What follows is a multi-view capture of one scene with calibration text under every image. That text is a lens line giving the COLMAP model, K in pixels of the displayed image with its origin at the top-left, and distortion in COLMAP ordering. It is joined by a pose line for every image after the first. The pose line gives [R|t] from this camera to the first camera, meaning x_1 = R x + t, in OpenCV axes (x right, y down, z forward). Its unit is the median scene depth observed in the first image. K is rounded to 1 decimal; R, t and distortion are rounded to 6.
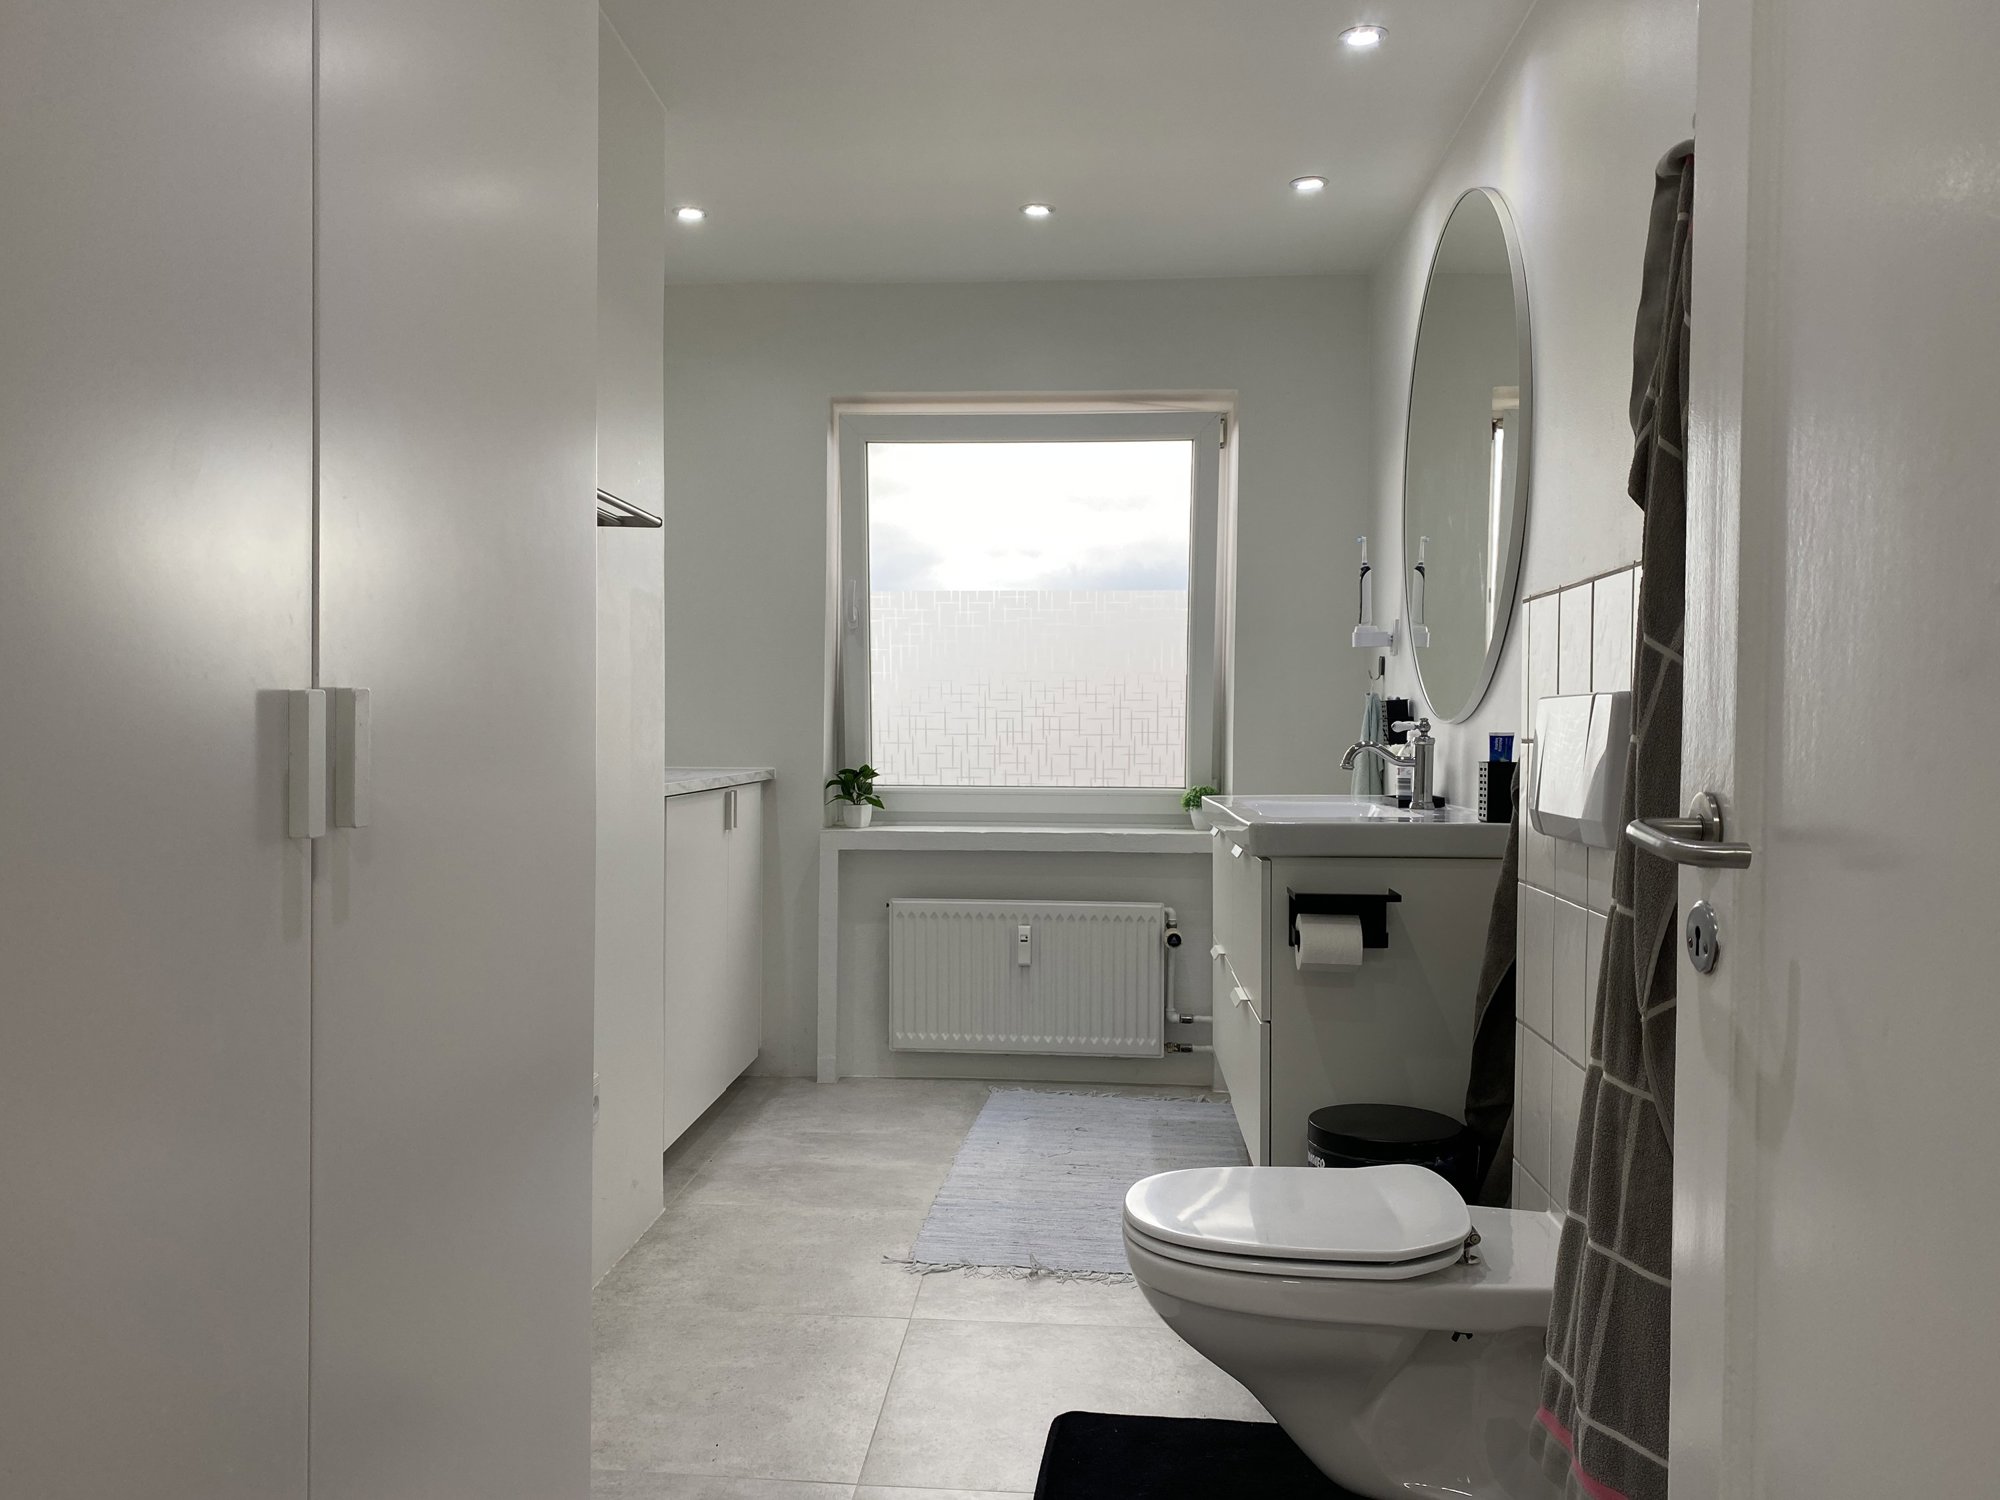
lens RADIAL K [[1551.1, 0, 981.5], [0, 1551.1, 753.0], [0, 0, 1]] dist [0.082407, -0.090755]
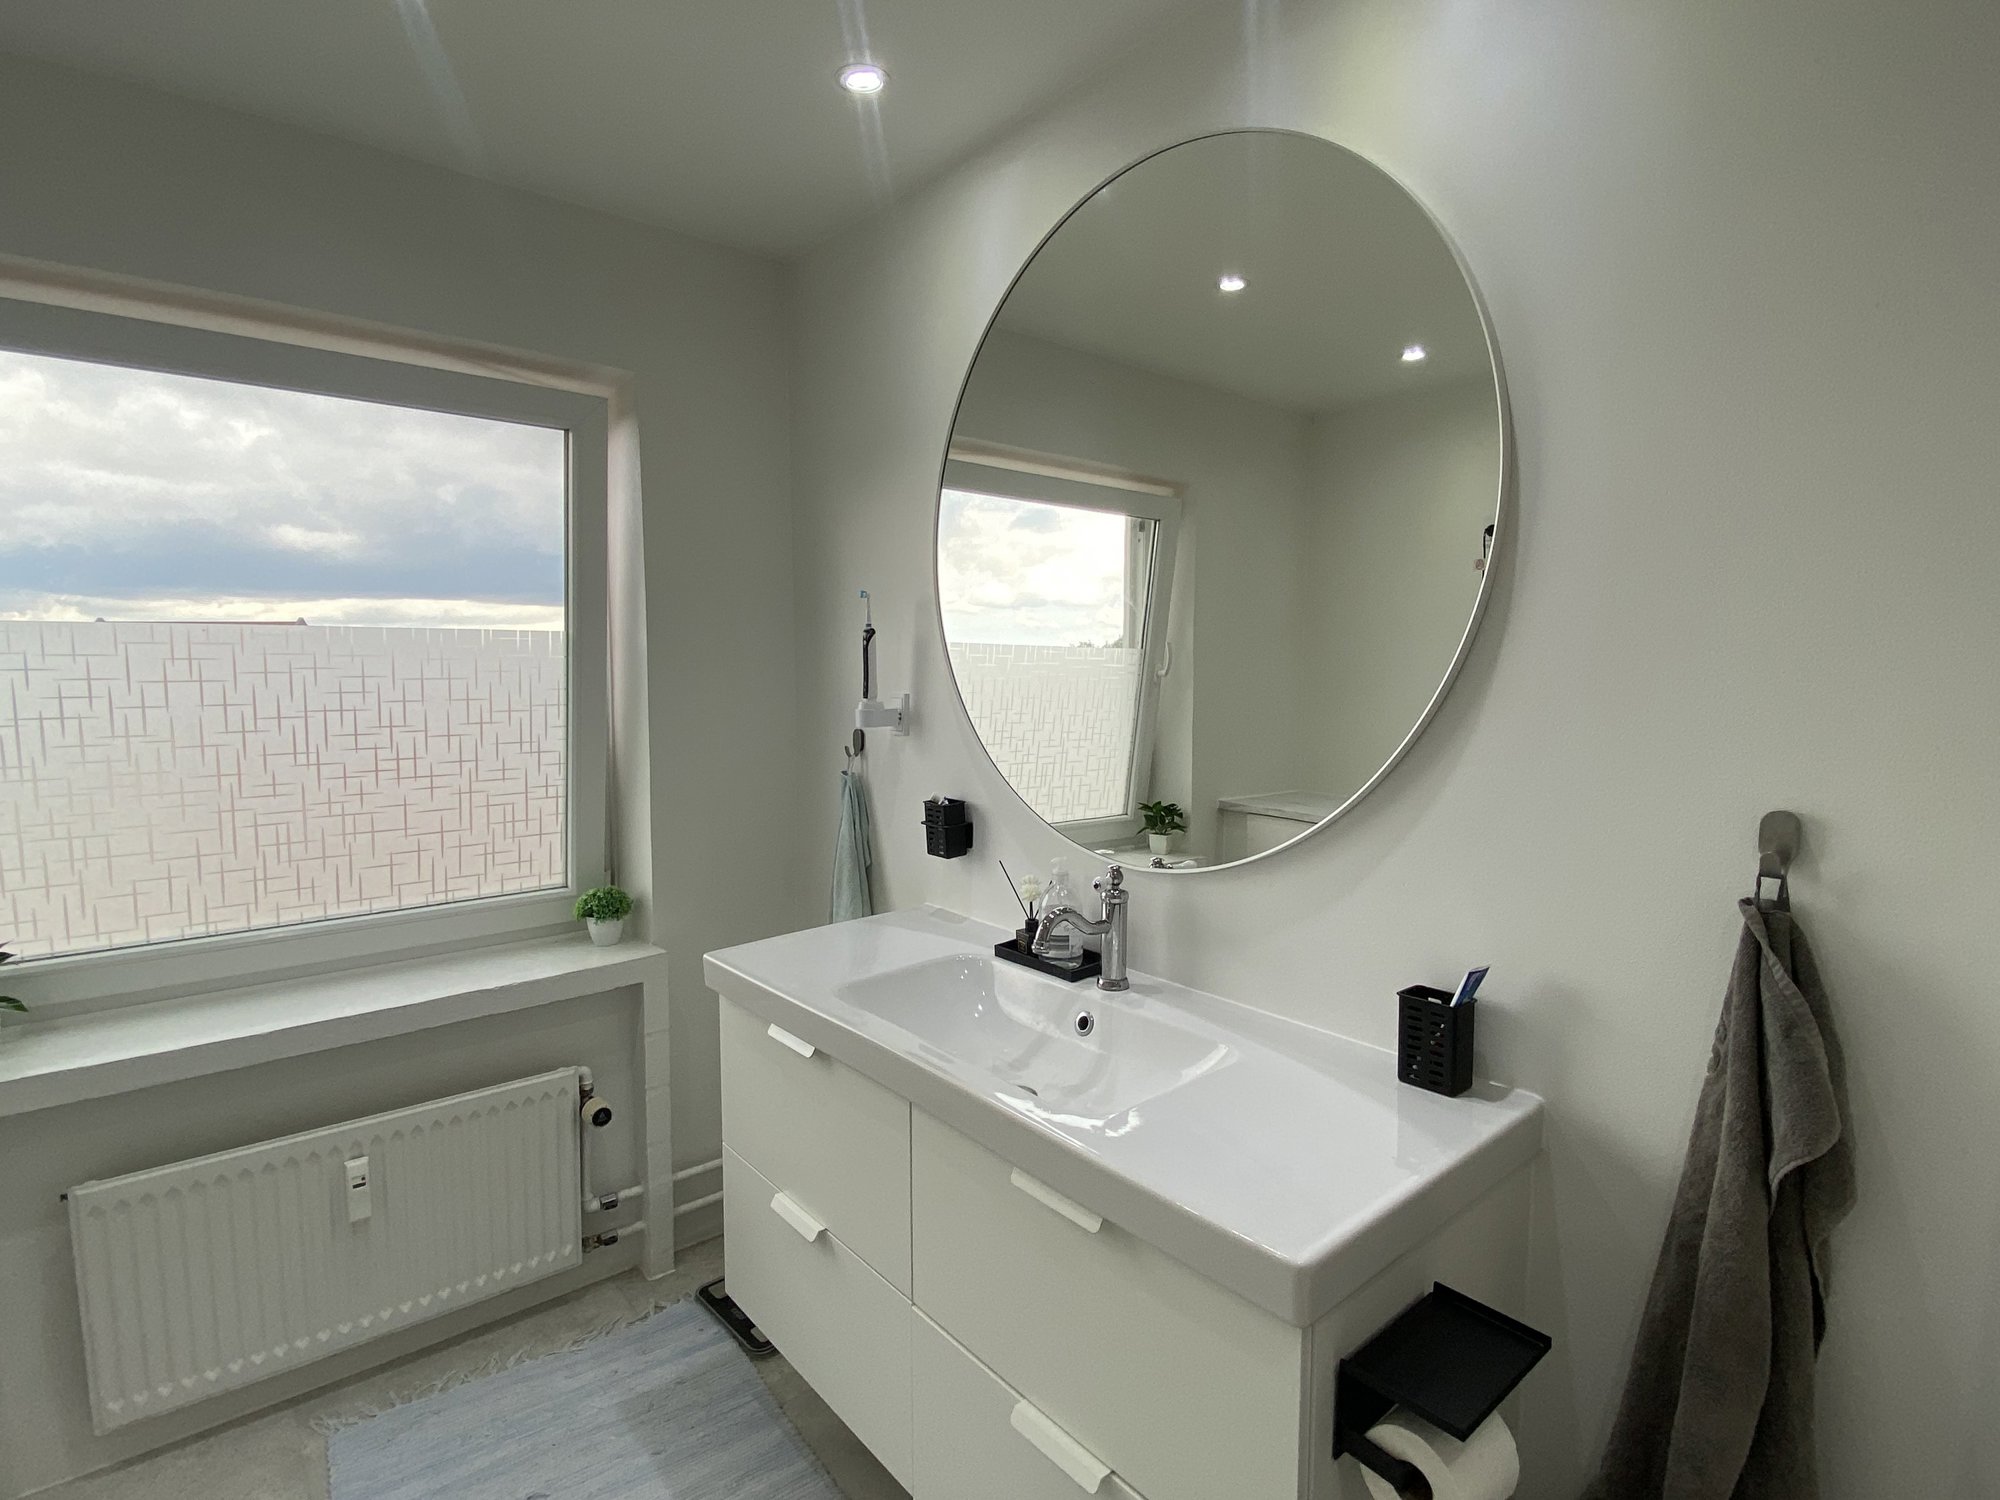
lens RADIAL K [[1000.4, 0, 1032.2], [0, 1000.4, 736.5], [0, 0, 1]] dist [-0.006028, -0.009167]
pose [[0.695409, -0.054754, 0.716525, -0.061860], [0.010843, 0.997779, 0.065723, -0.086398], [-0.718532, -0.037935, 0.694459, 0.519843]]
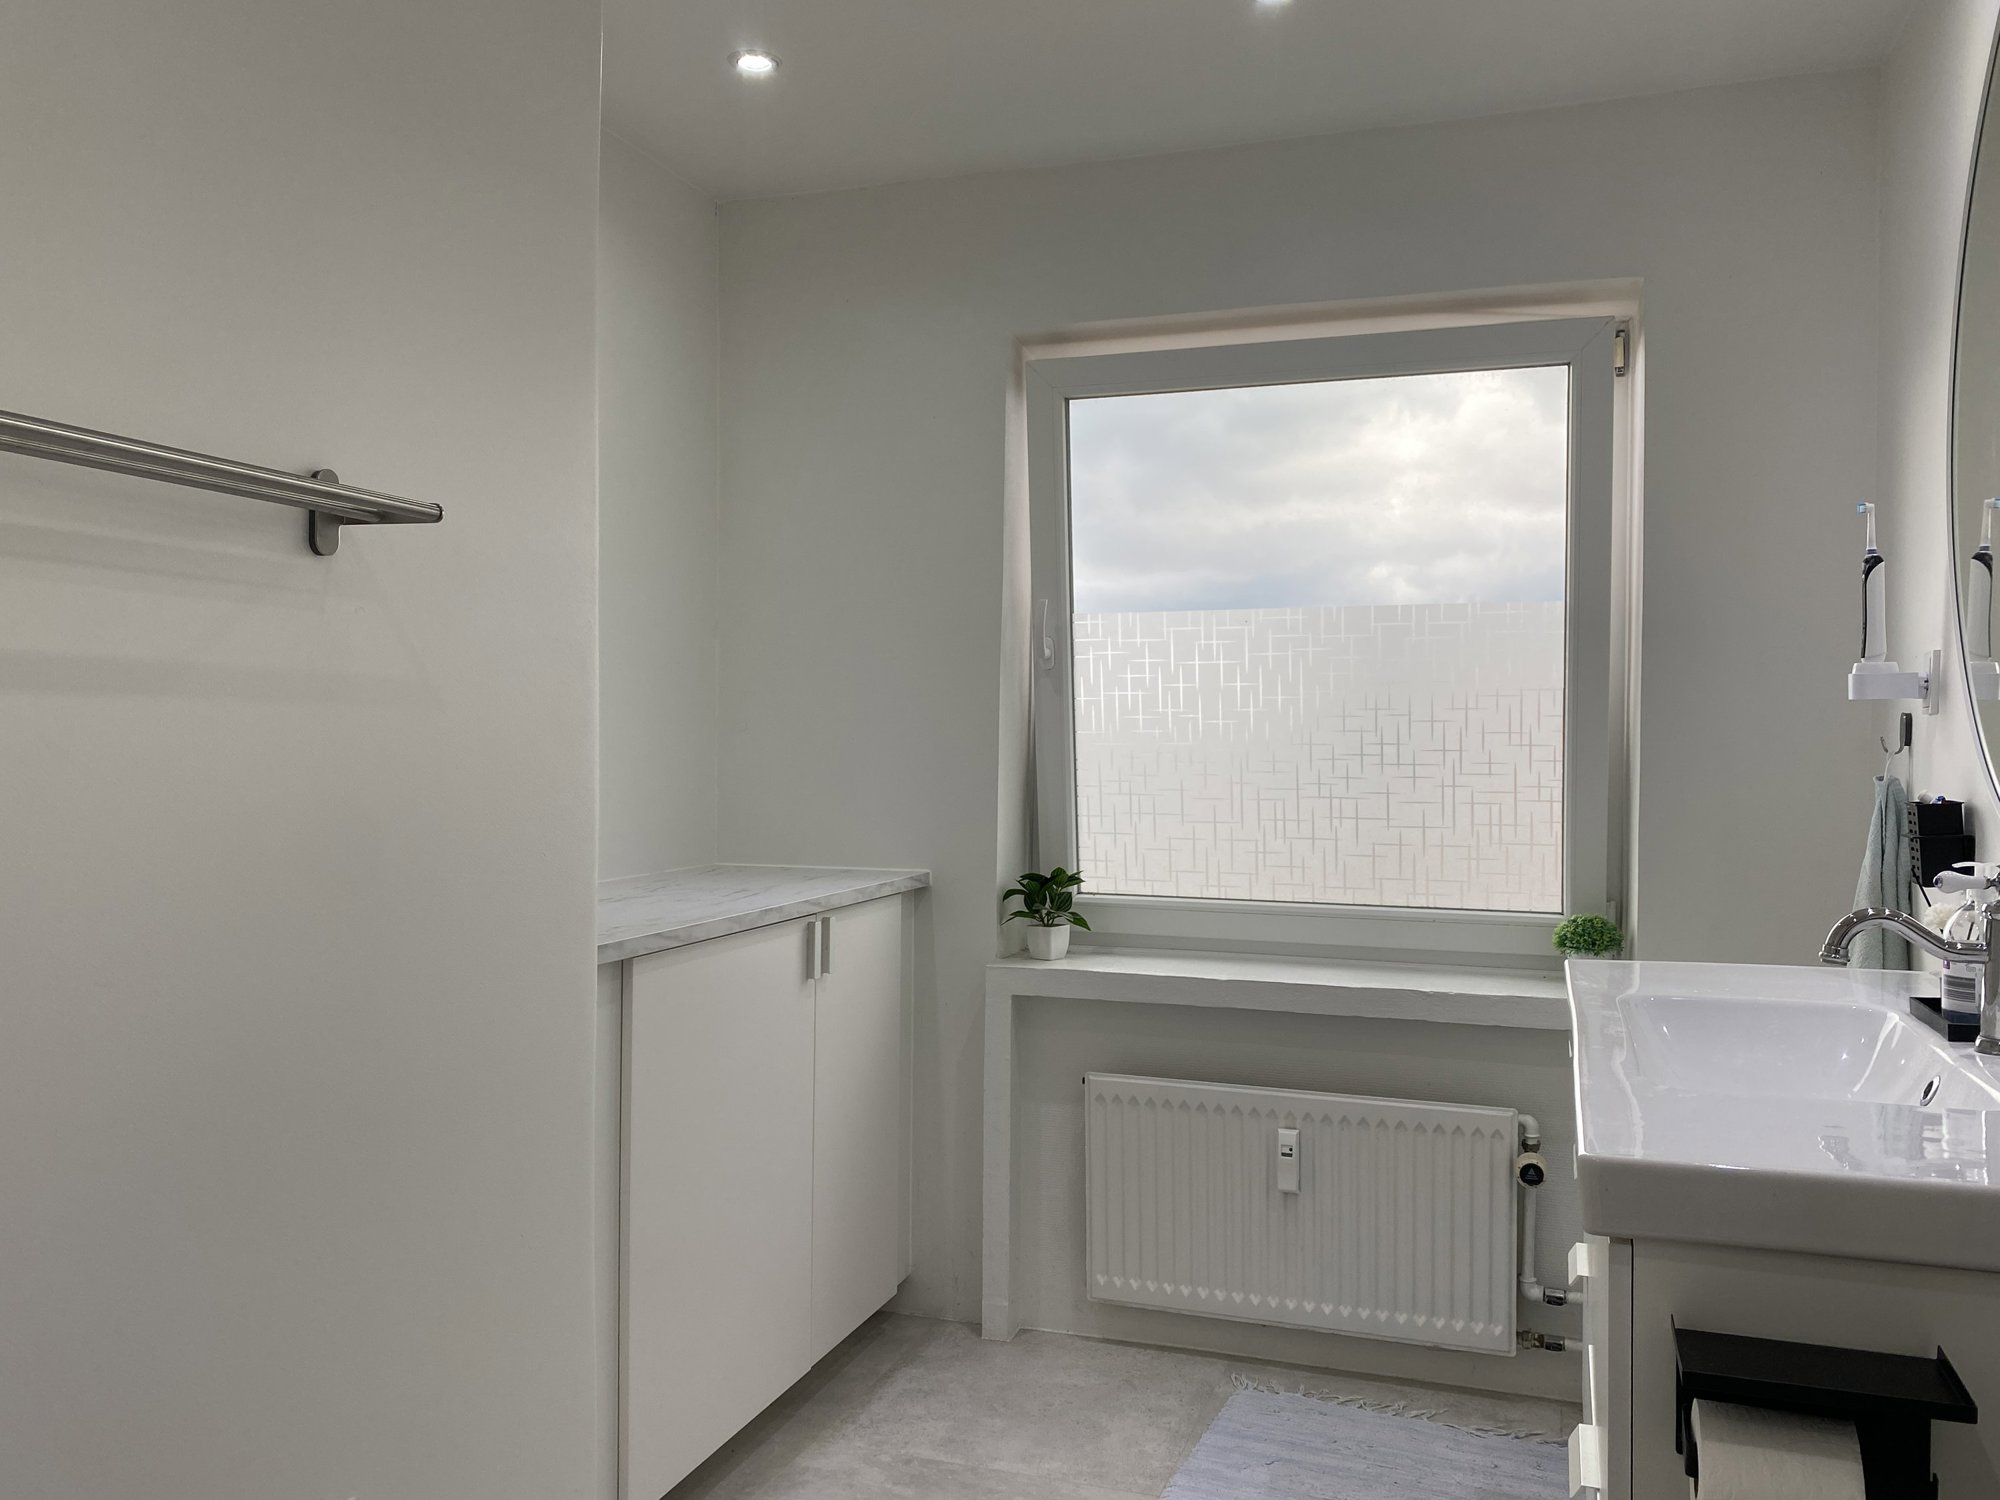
lens RADIAL K [[1607.0, 0, 980.4], [0, 1607.0, 740.7], [0, 0, 1]] dist [0.018422, -0.038158]
pose [[0.964735, 0.000603, -0.263222, 0.079569], [-0.005009, 0.999858, -0.016068, -0.038013], [0.263175, 0.016820, 0.964601, 0.320793]]
